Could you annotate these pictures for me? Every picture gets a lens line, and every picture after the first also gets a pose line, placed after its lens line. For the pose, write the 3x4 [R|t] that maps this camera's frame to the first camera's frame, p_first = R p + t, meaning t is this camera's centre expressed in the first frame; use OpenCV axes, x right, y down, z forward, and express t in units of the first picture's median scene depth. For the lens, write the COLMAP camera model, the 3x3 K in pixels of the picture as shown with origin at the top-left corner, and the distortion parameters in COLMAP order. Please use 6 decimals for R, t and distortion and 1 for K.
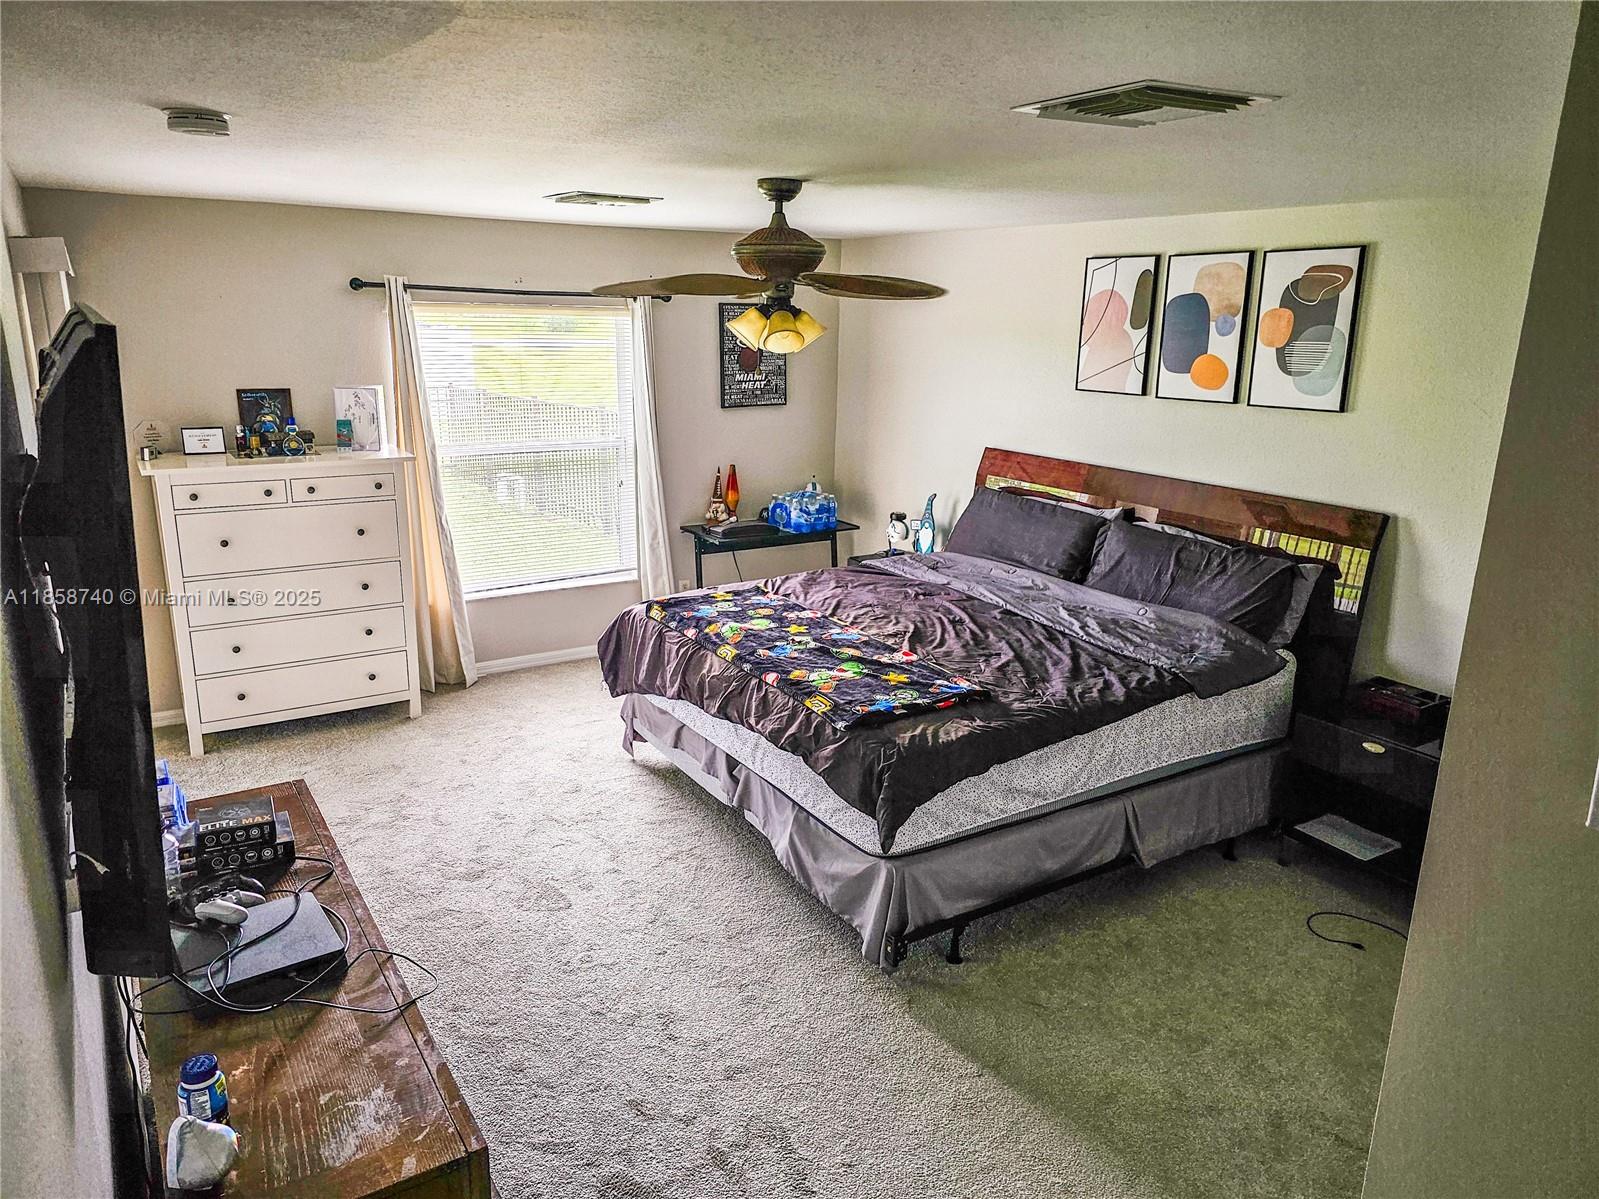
lens RADIAL K [[1124.0, 0, 798.0], [0, 1124.0, 600.2], [0, 0, 1]] dist [0.081074, -0.035937]
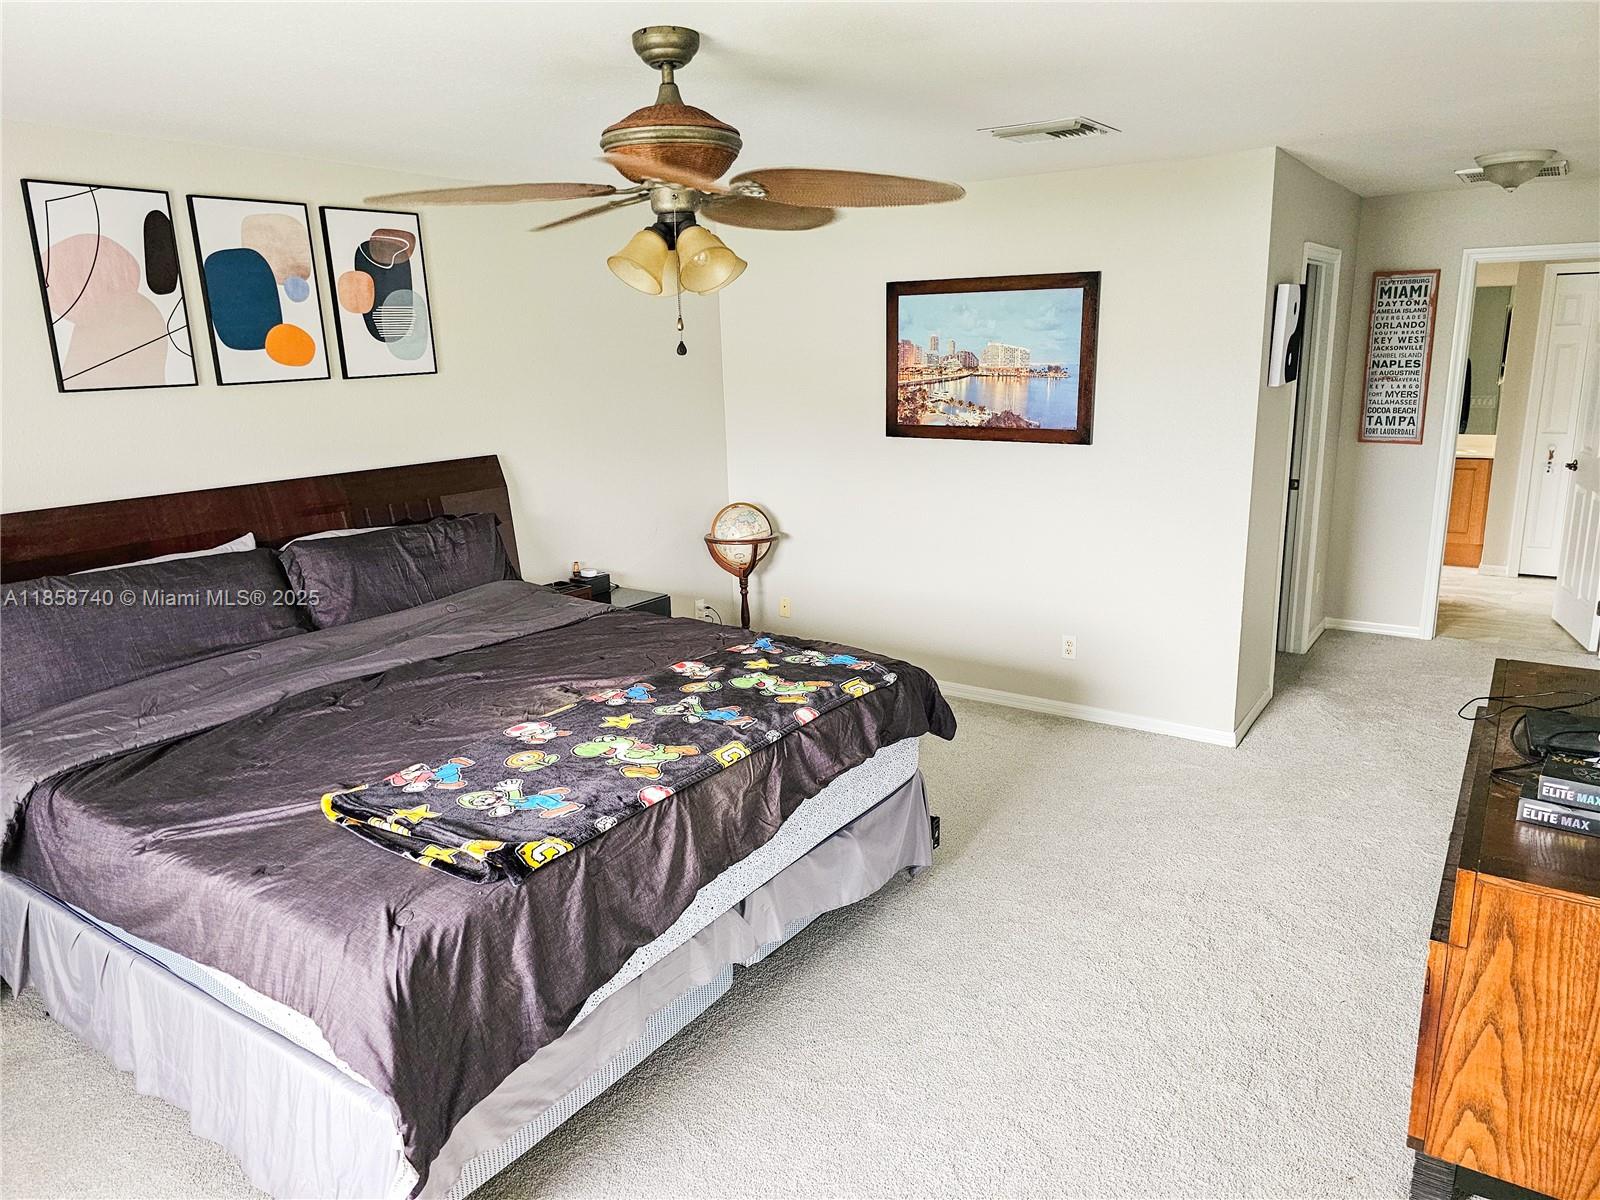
lens RADIAL K [[1124.7, 0, 800.7], [0, 1124.7, 597.6], [0, 0, 1]] dist [0.081074, -0.035937]
pose [[-0.389555, -0.228454, 0.892220, -0.617416], [0.247192, 0.907269, 0.340235, -0.240179], [-0.887211, 0.353089, -0.296959, 1.044688]]
